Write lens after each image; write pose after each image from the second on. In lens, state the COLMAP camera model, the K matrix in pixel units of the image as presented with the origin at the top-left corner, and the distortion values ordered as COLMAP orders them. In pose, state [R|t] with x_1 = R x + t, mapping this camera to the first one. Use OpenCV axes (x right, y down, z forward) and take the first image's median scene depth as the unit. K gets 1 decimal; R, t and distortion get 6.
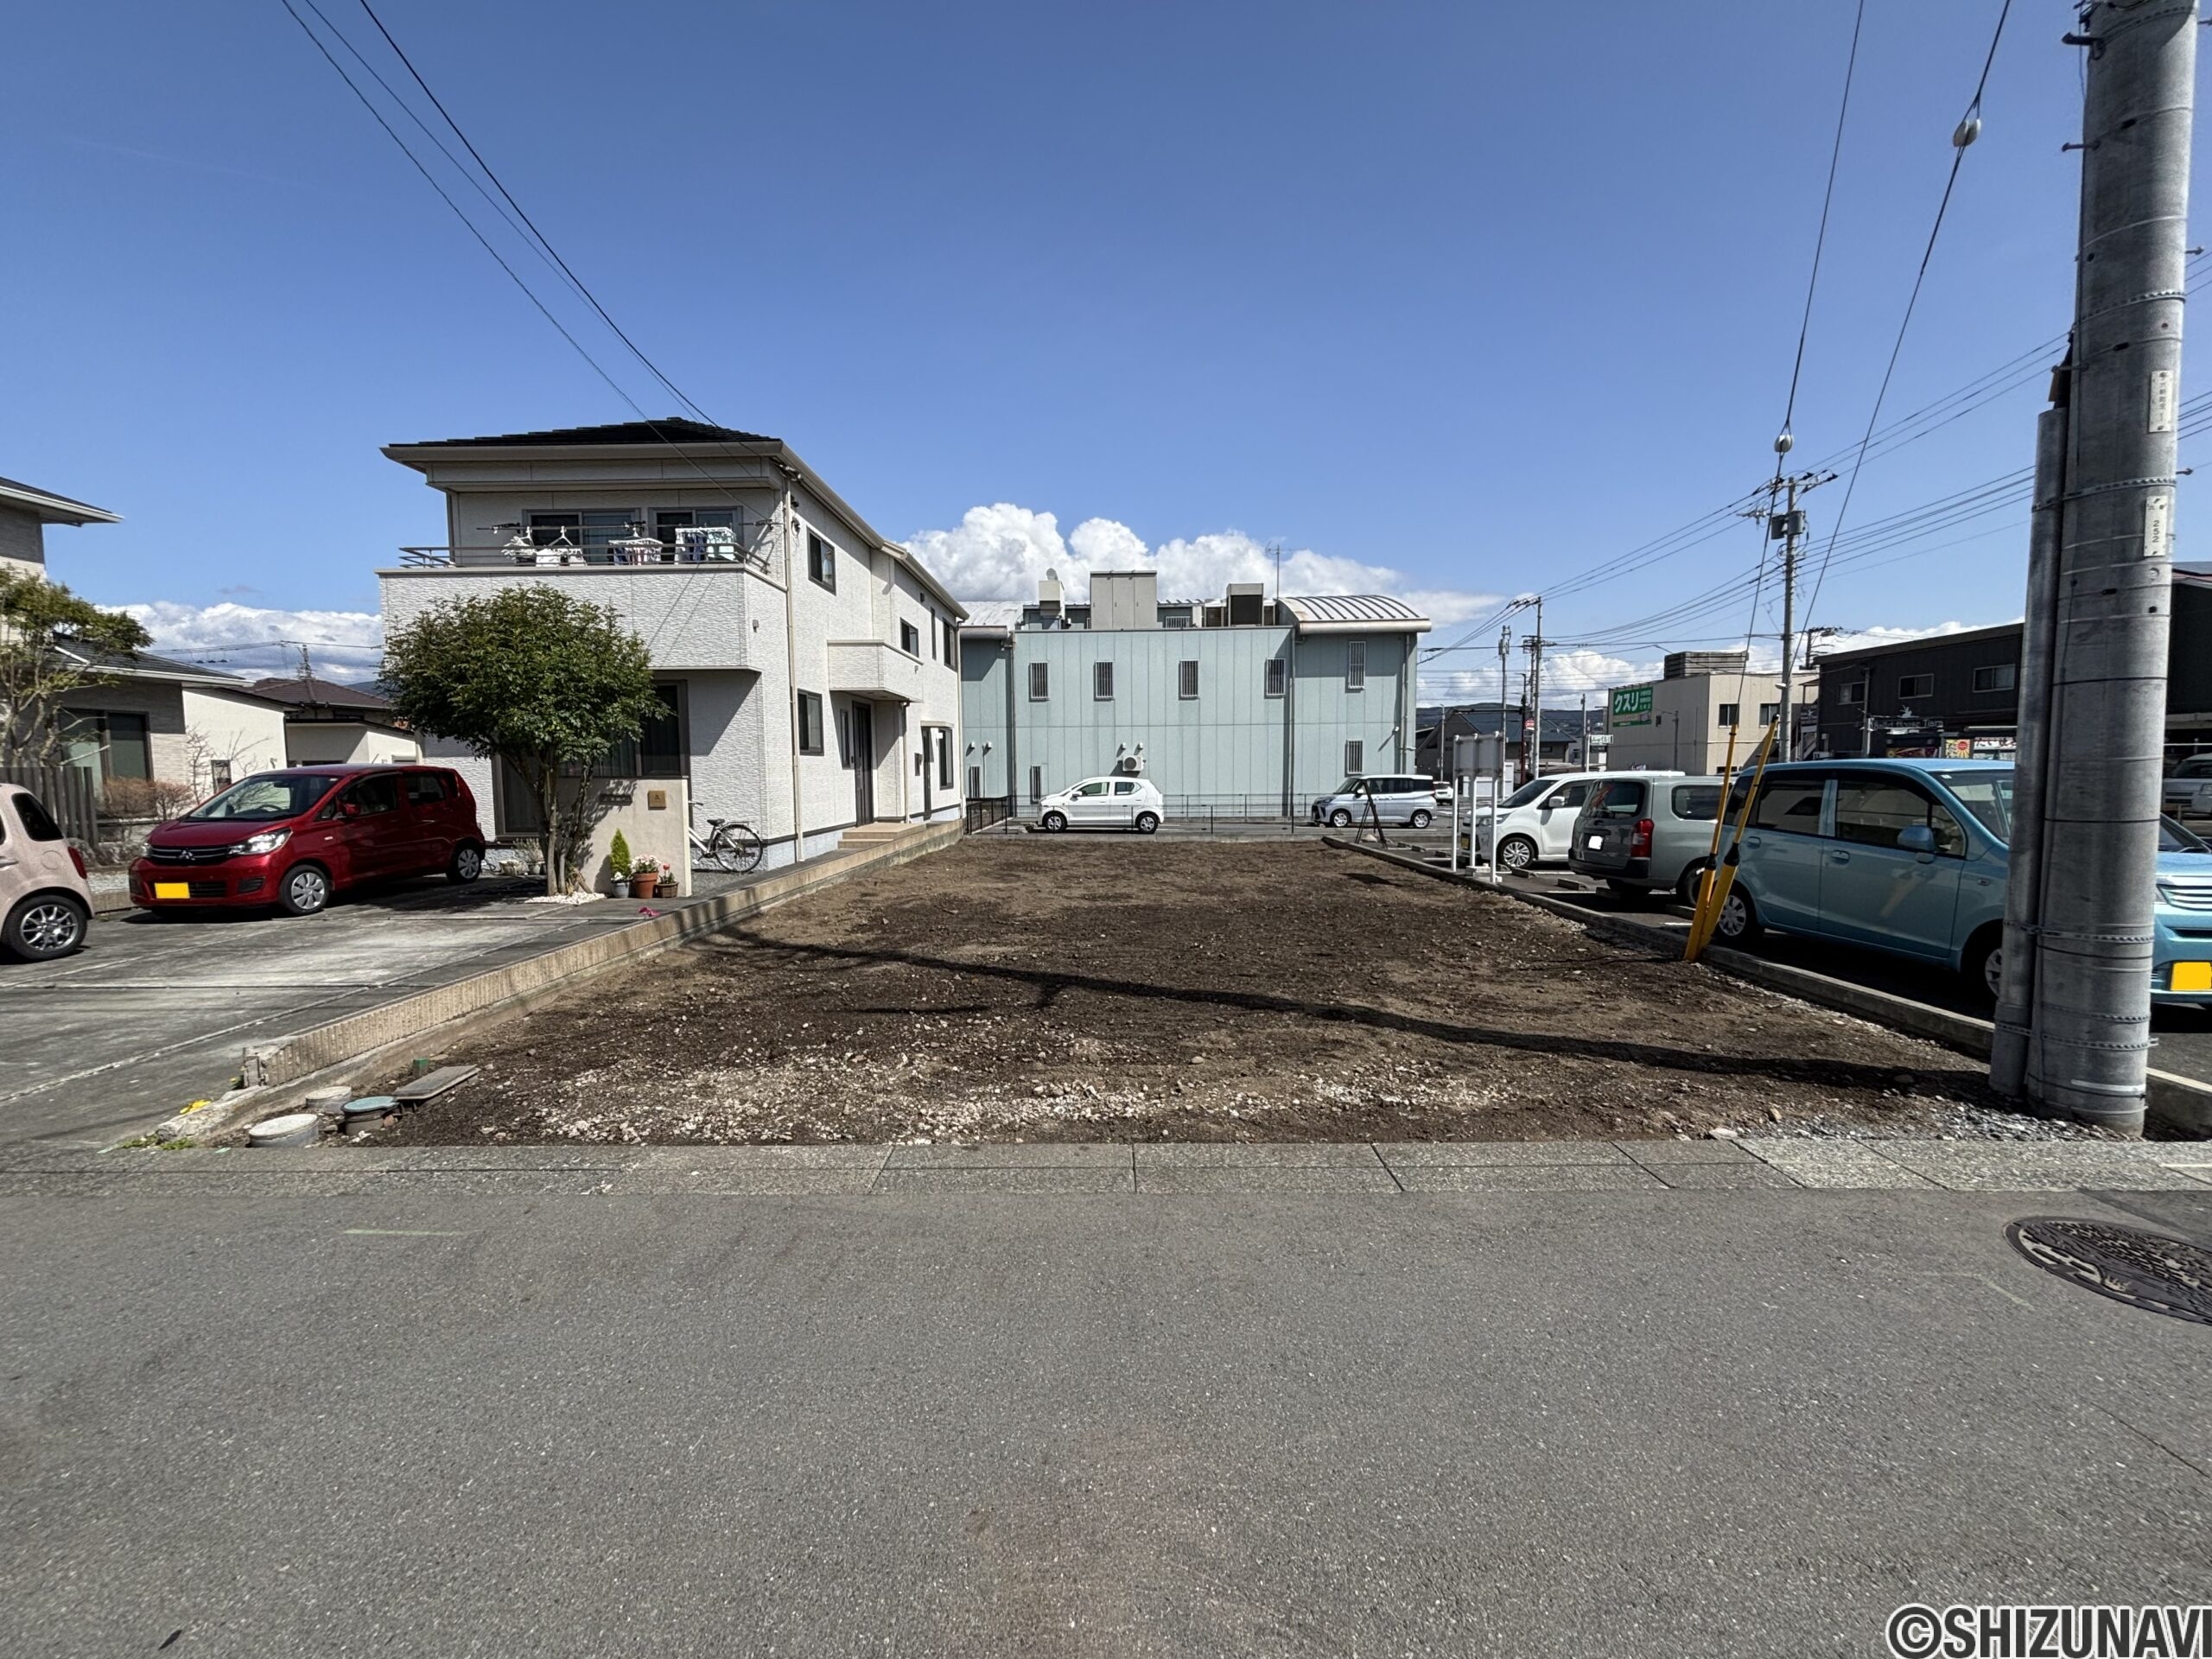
lens RADIAL K [[893.1, 0, 1102.0], [0, 893.1, 834.3], [0, 0, 1]] dist [0.000637, -0.001484]
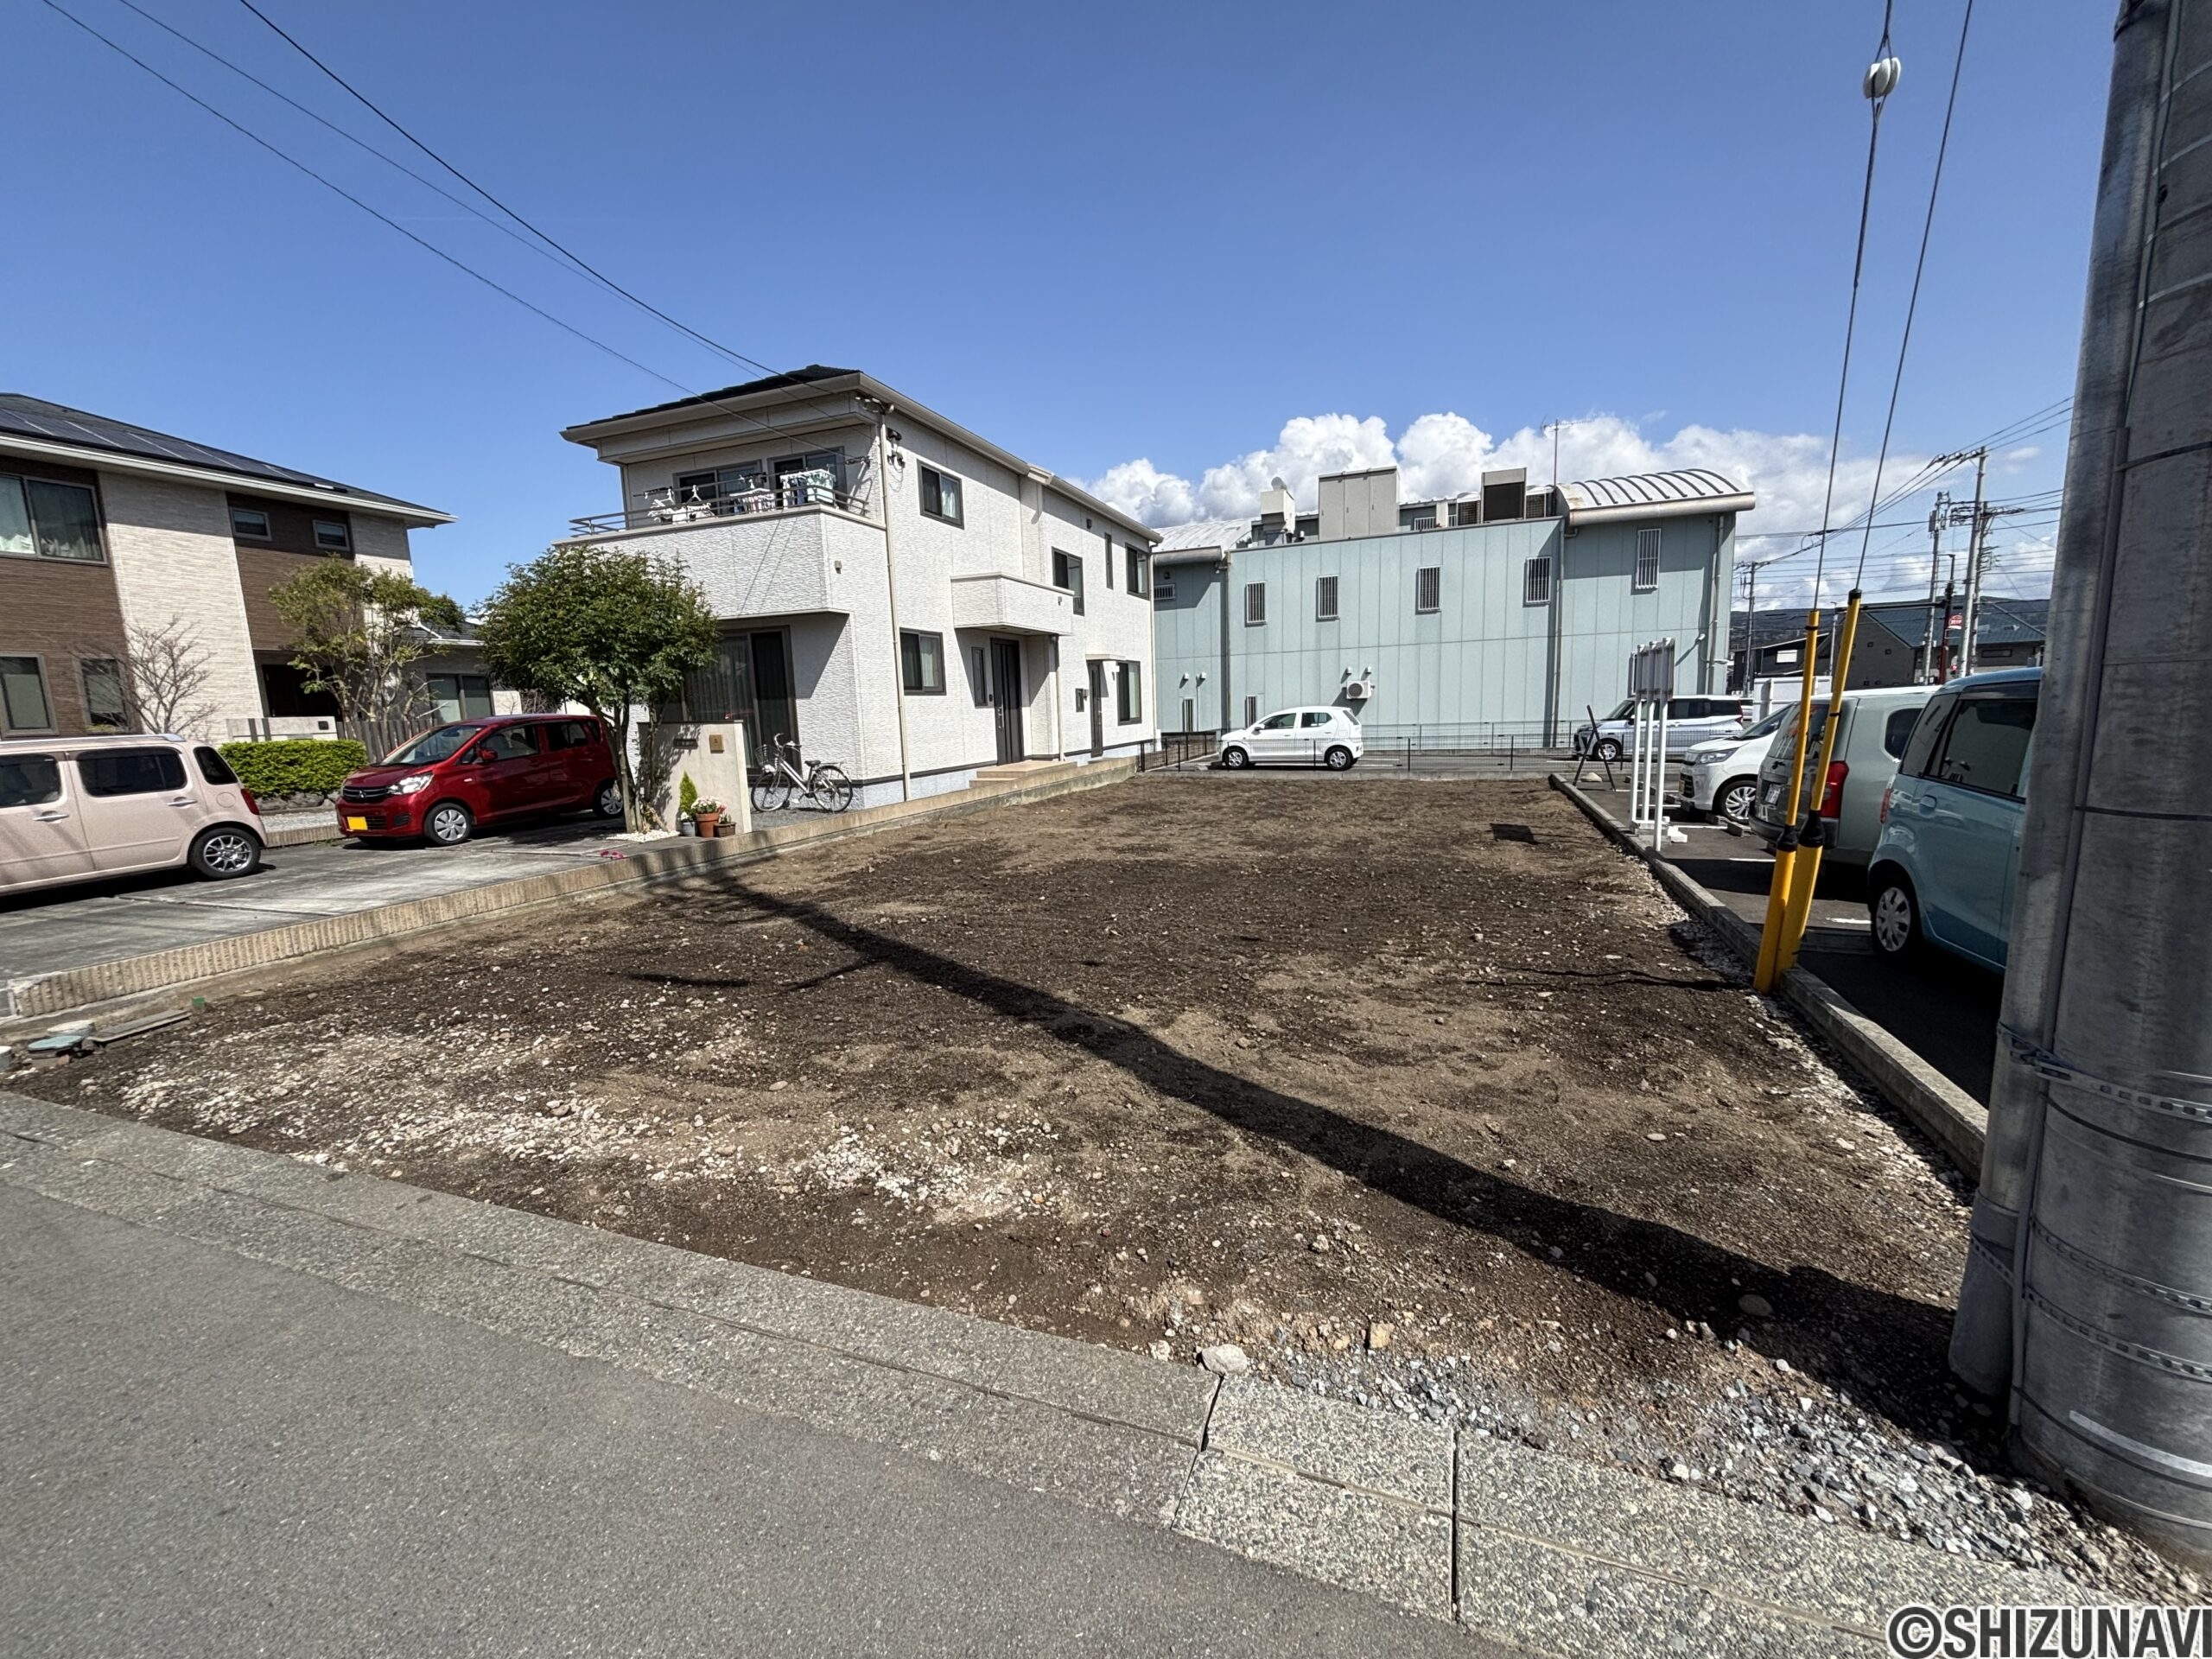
lens RADIAL K [[893.1, 0, 1100.4], [0, 893.1, 834.8], [0, 0, 1]] dist [0.000637, -0.001484]
pose [[0.940570, 0.025385, -0.338651, 0.298290], [0.001040, 0.996983, 0.077619, -0.013669], [0.339599, -0.073358, 0.937705, 0.173650]]
